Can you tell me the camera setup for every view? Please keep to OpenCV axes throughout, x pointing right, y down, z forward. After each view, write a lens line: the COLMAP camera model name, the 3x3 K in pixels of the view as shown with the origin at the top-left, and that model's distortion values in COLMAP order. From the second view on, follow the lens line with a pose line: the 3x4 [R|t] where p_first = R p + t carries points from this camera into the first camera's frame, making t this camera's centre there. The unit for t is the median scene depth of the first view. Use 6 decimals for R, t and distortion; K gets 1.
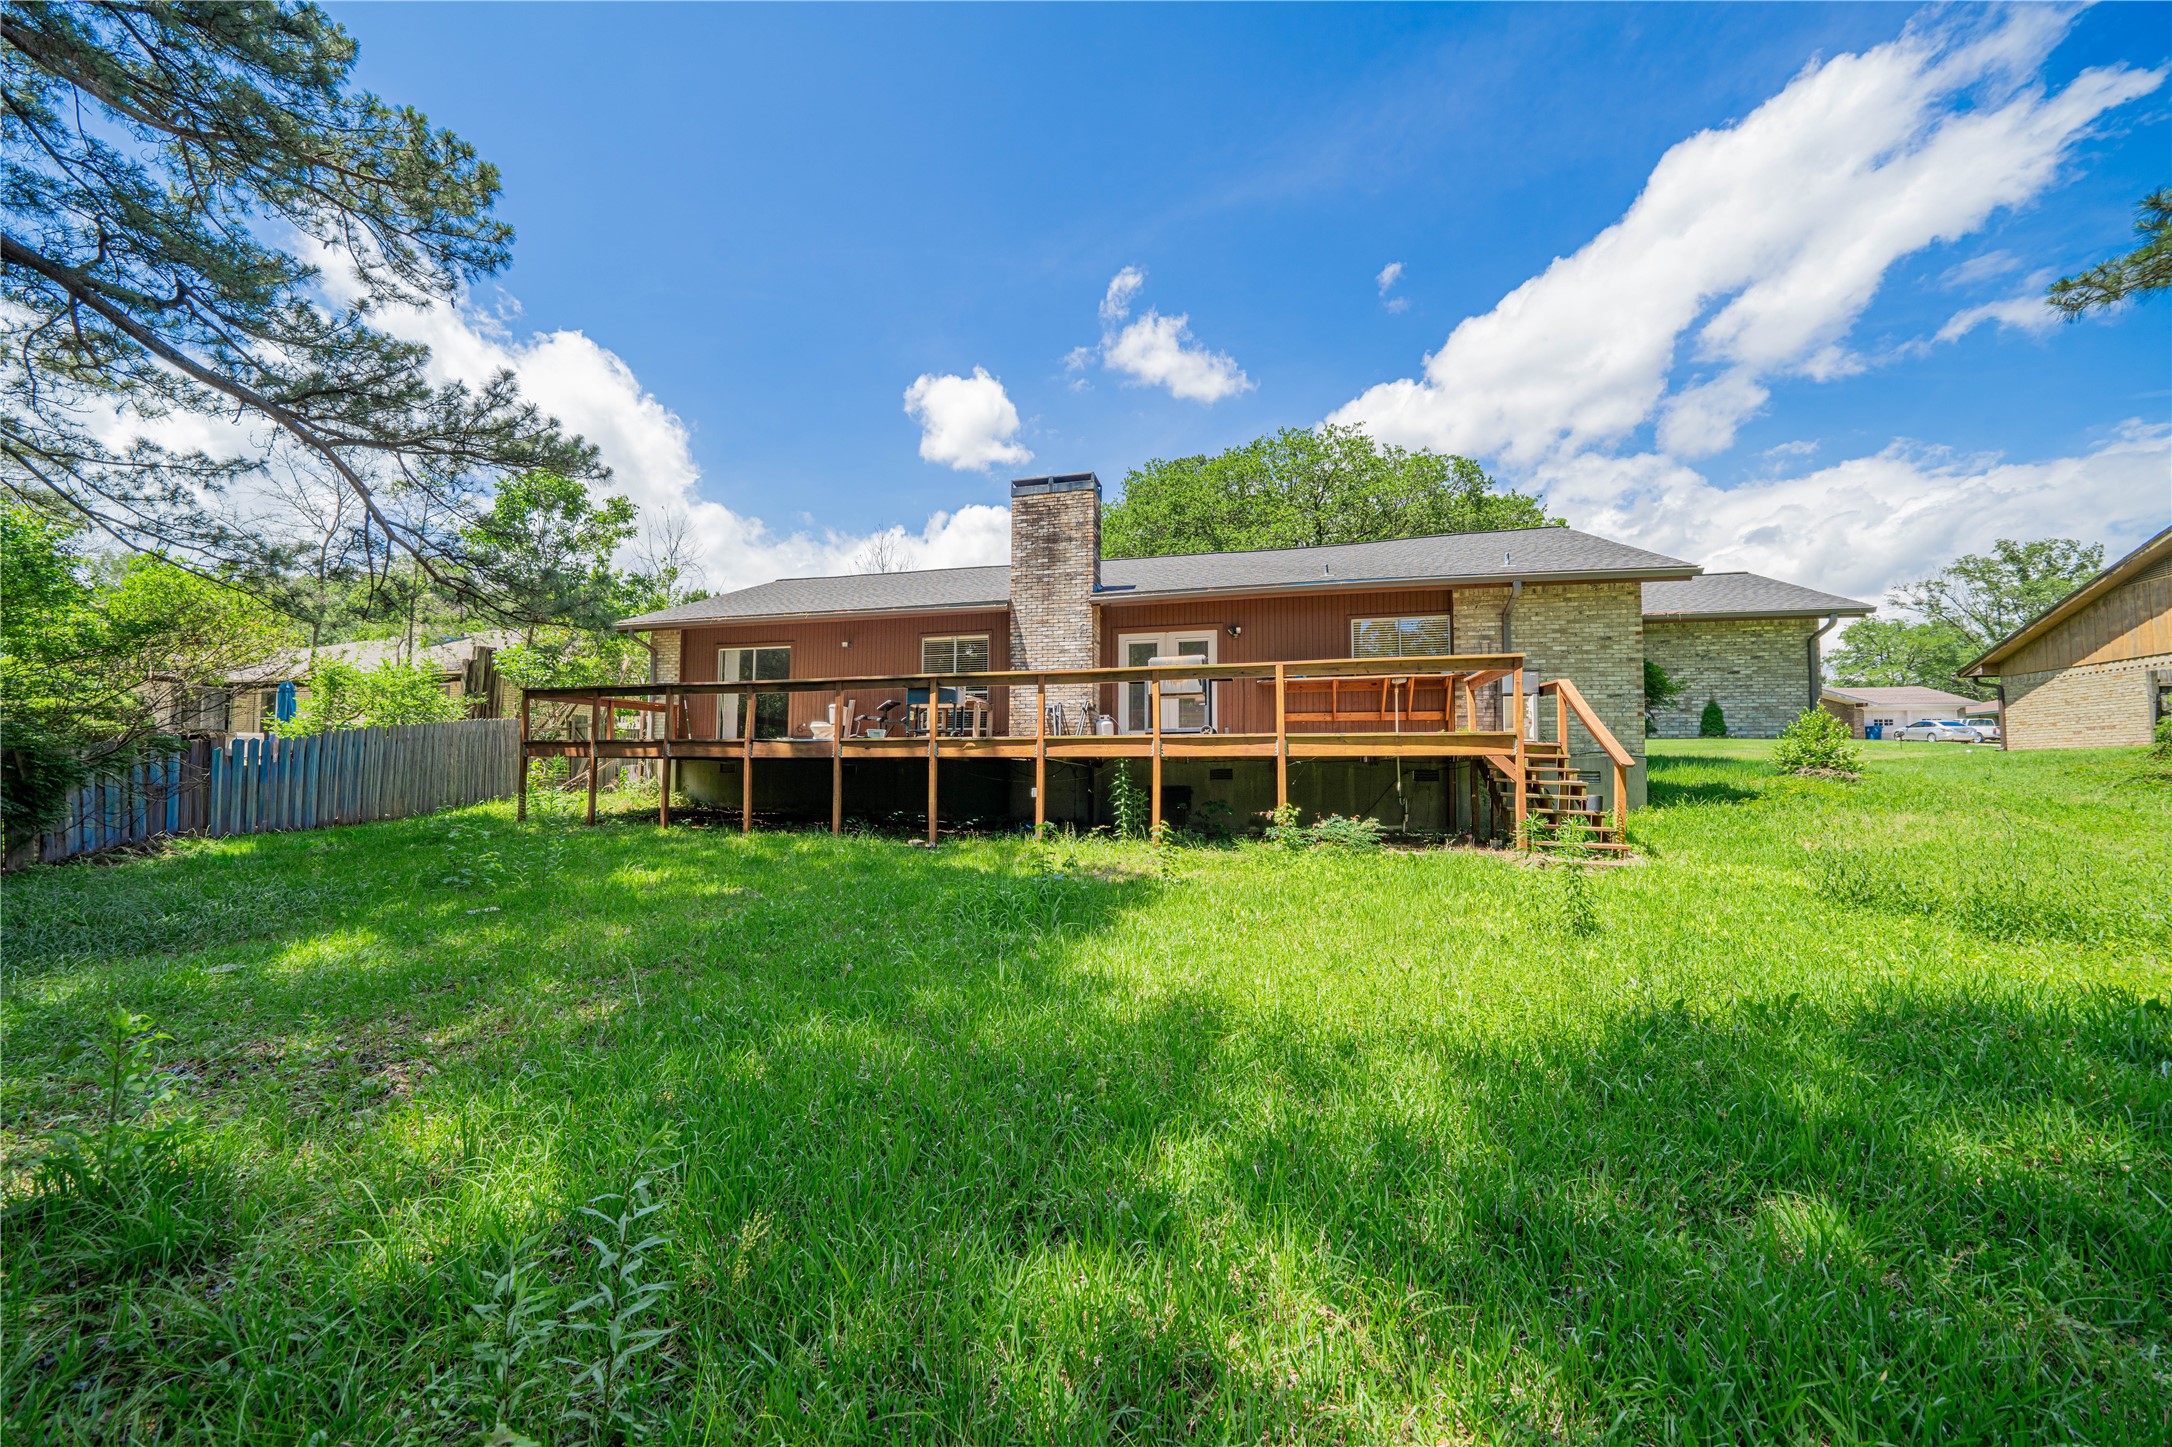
lens RADIAL K [[756.8, 0, 1079.5], [0, 756.8, 725.0], [0, 0, 1]] dist [-0.026515, 0.002069]
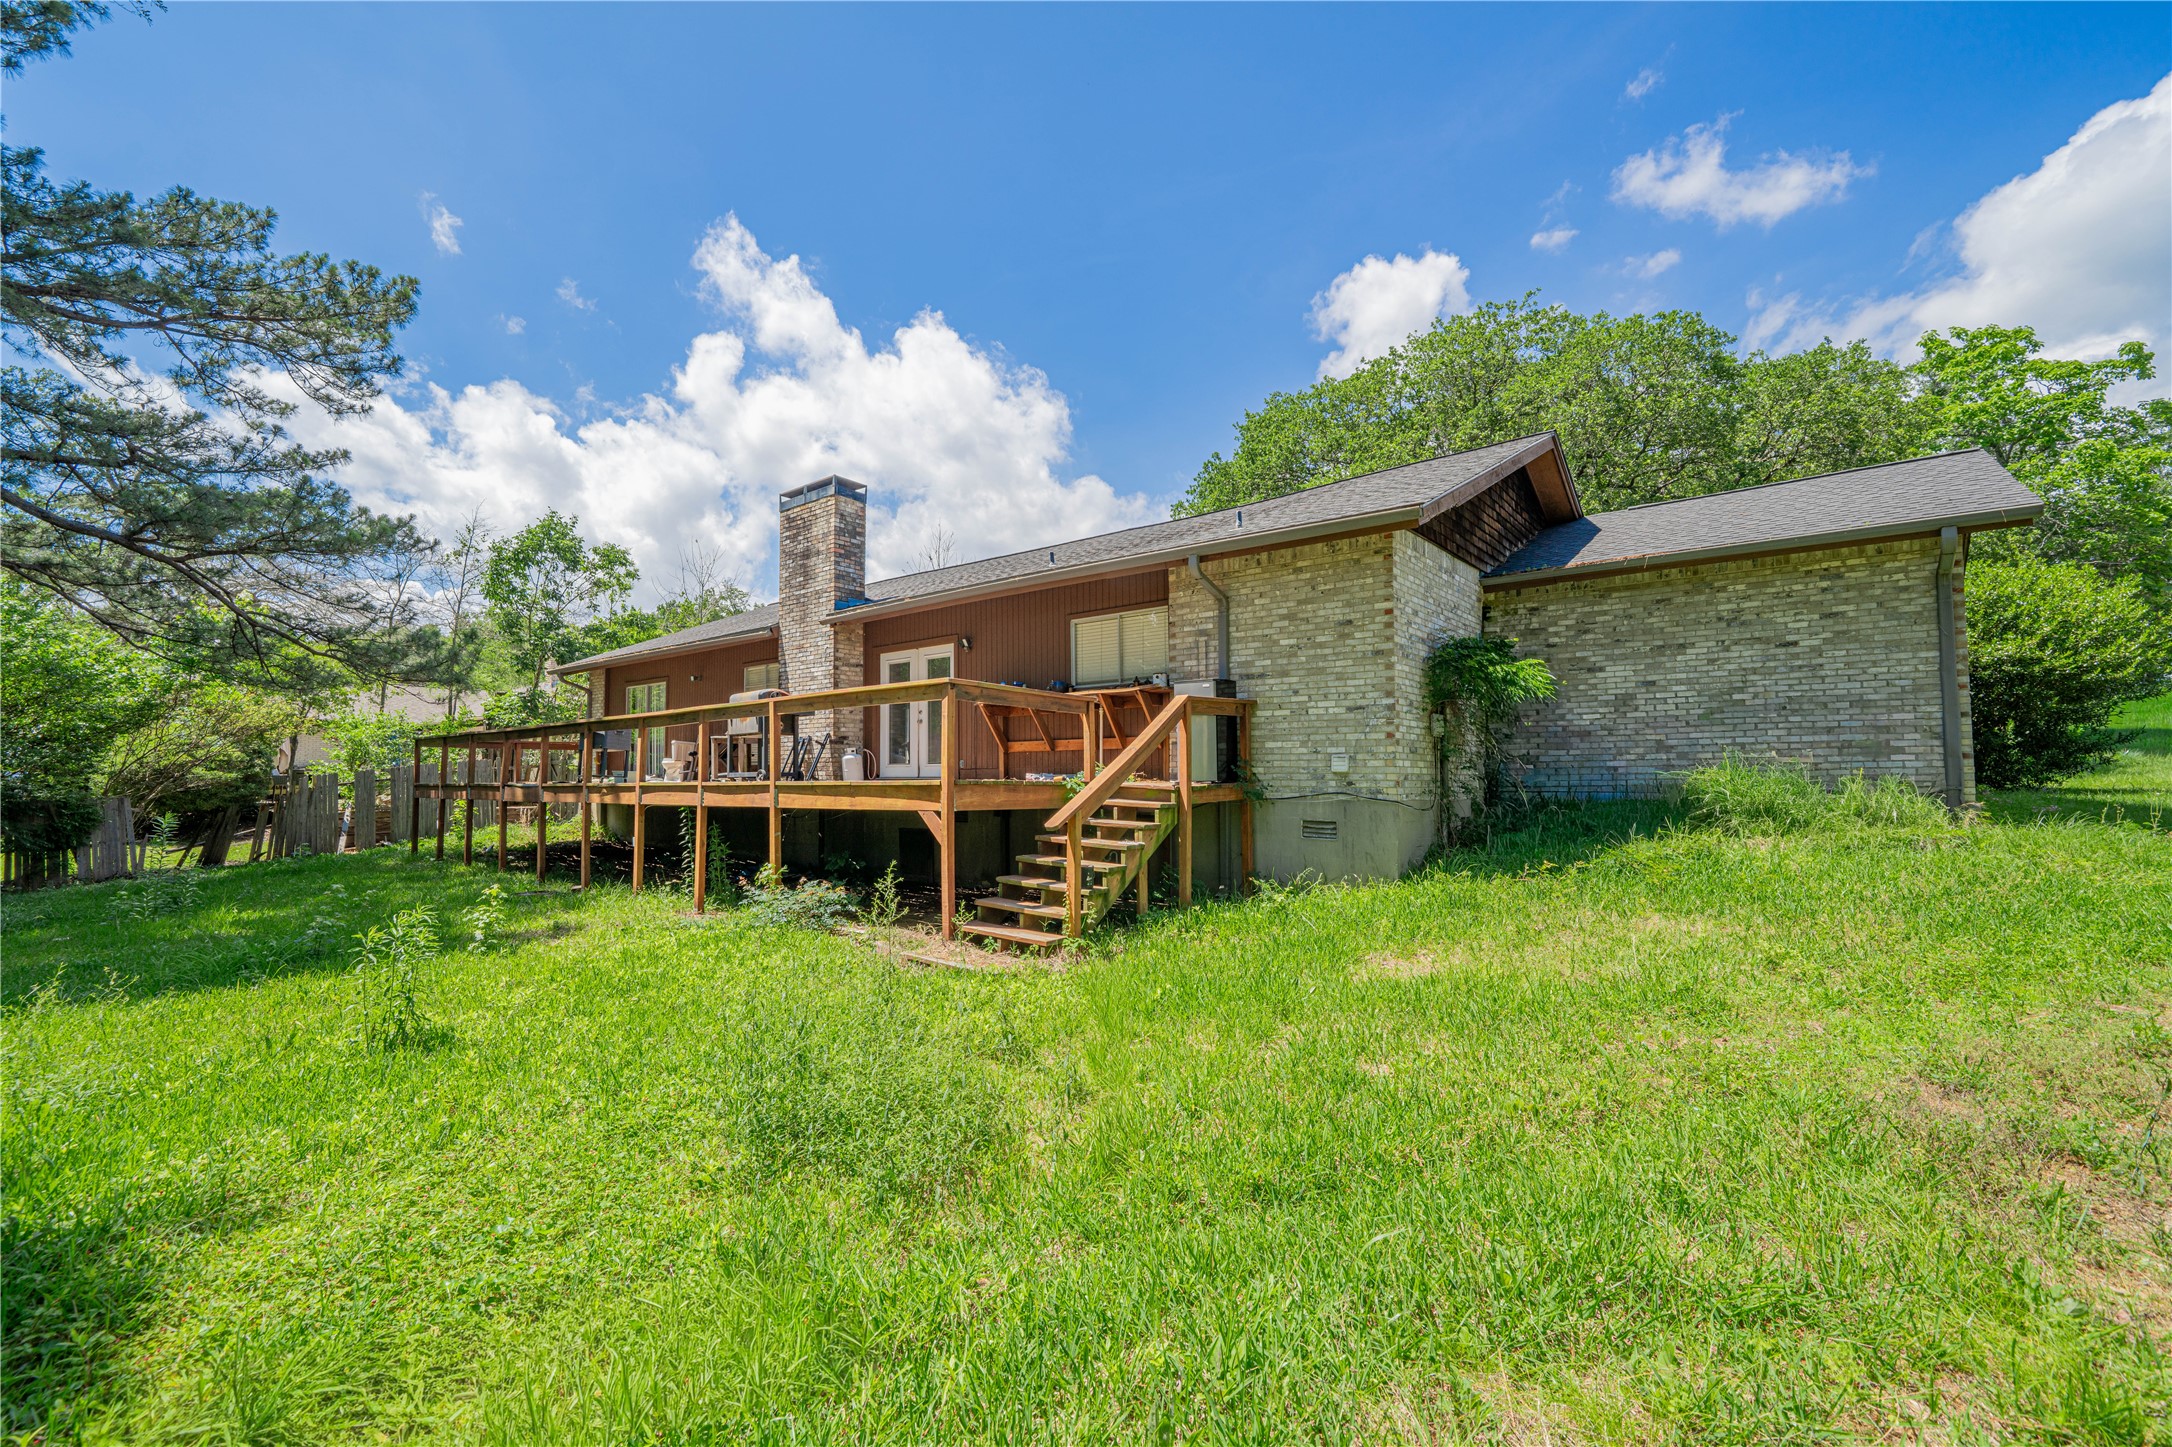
lens RADIAL K [[909.6, 0, 1079.1], [0, 909.6, 730.7], [0, 0, 1]] dist [-0.001847, -0.000041]
pose [[0.912798, -0.031251, -0.407214, 0.939199], [0.034237, 0.999414, 0.000047, -0.032094], [0.406974, -0.013984, 0.913333, 0.180557]]
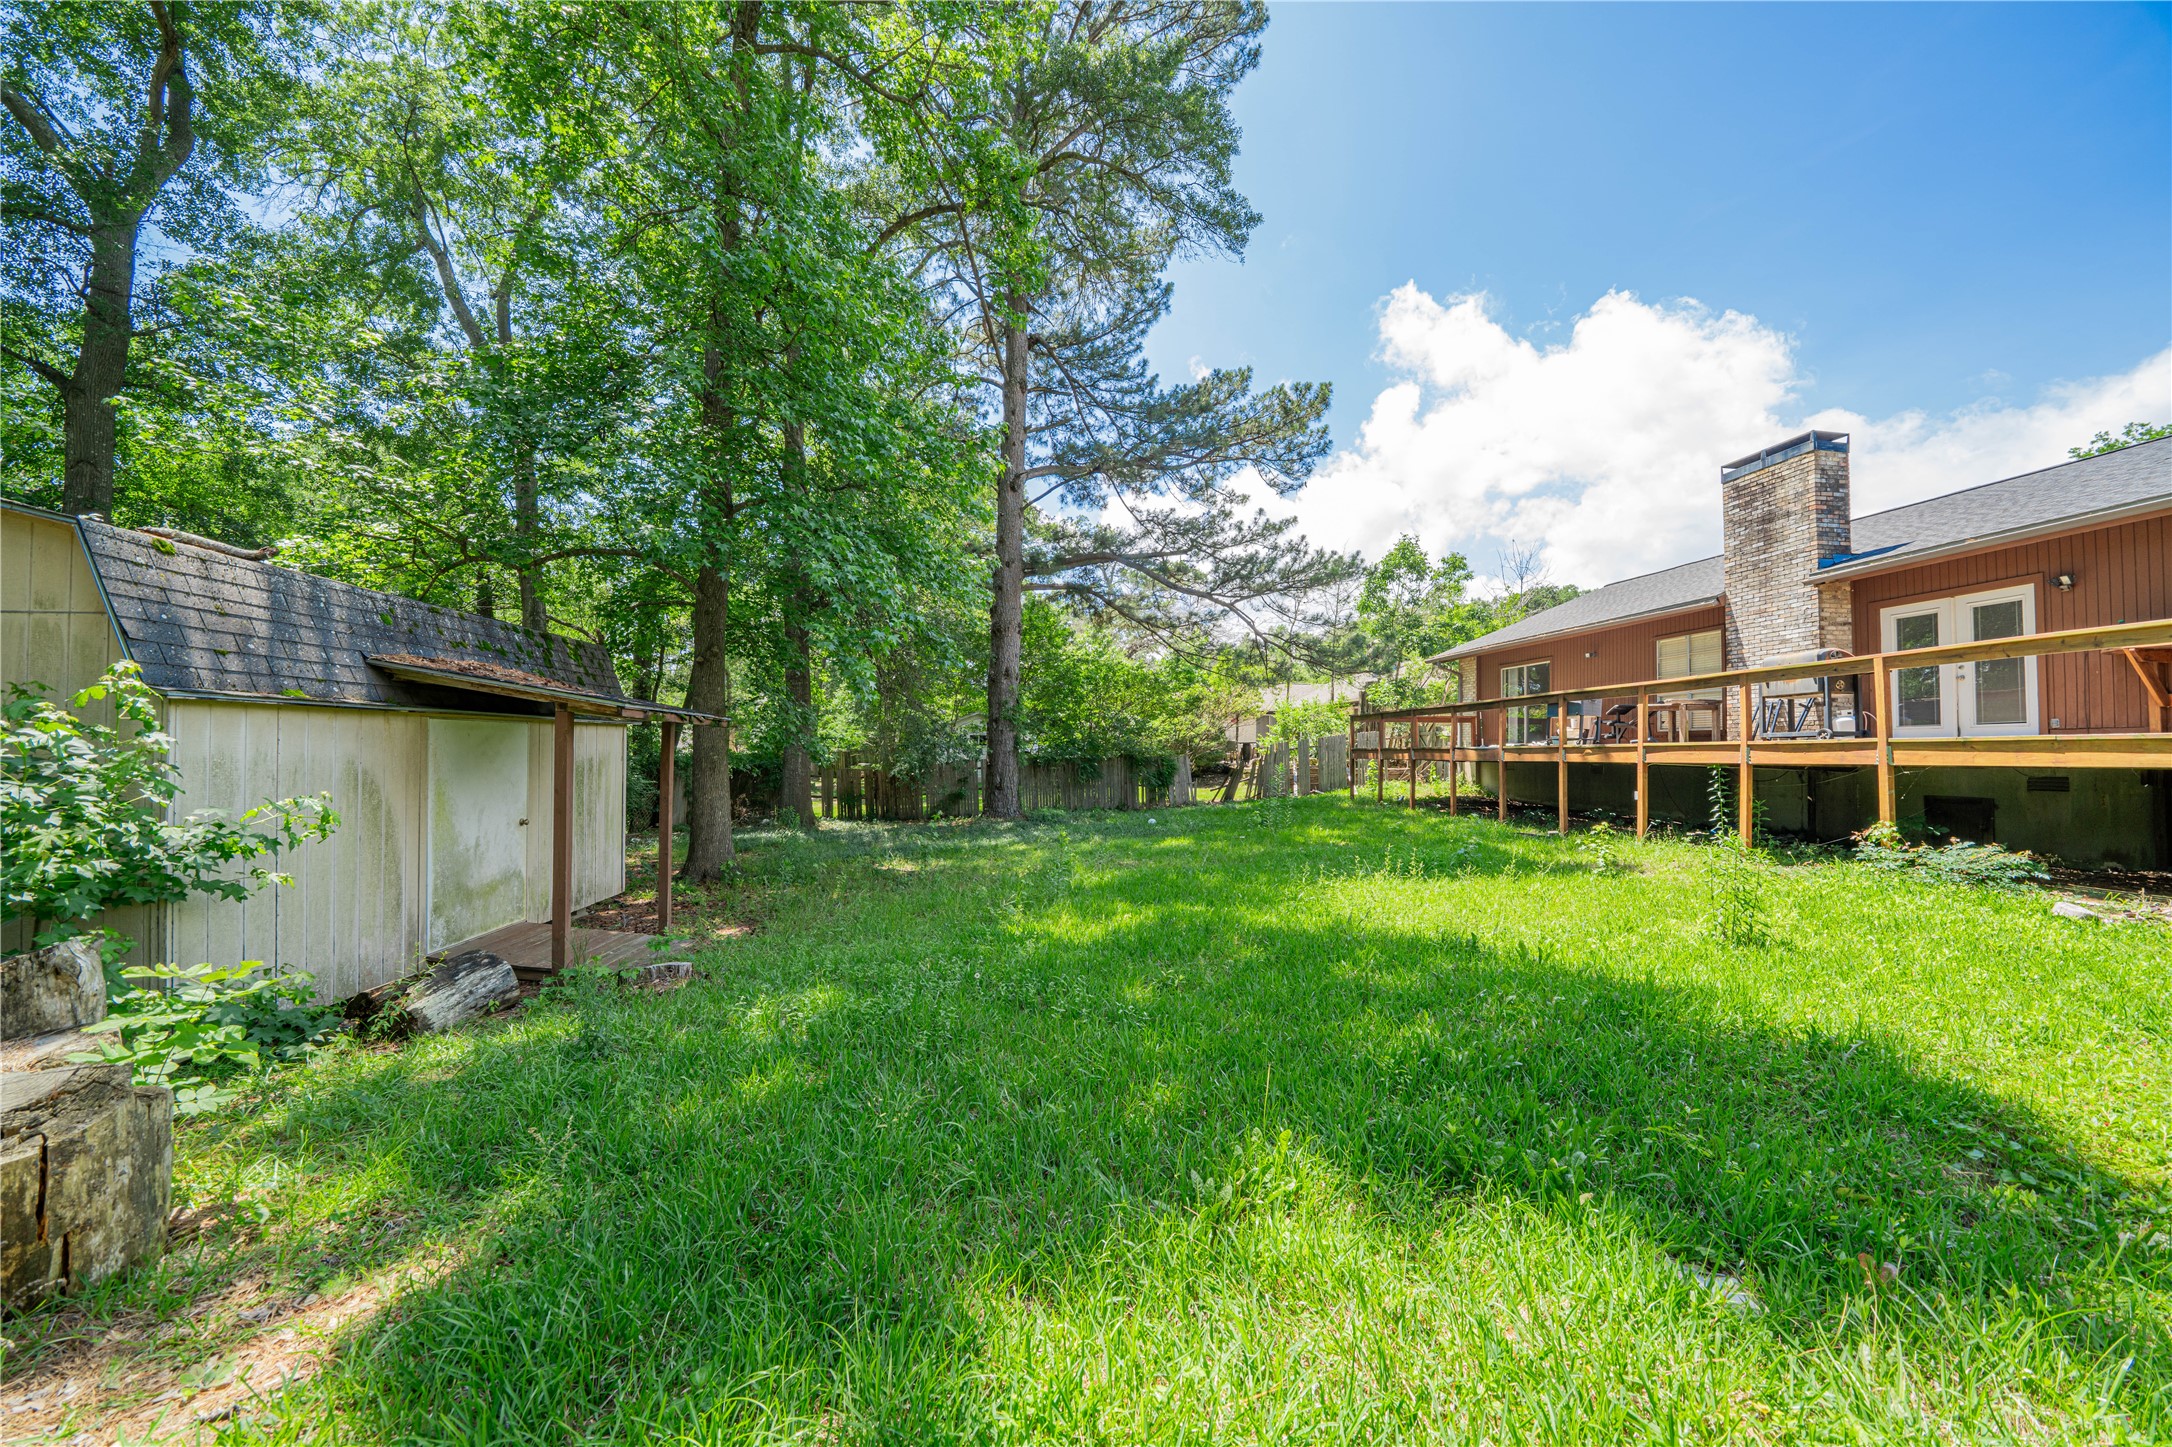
lens RADIAL K [[756.8, 0, 1079.4], [0, 756.8, 731.3], [0, 0, 1]] dist [-0.026515, 0.002069]
pose [[0.357684, -0.030414, -0.933347, 0.653790], [0.047514, 0.998768, -0.014337, -0.025111], [0.932633, -0.039219, 0.358688, -0.127672]]
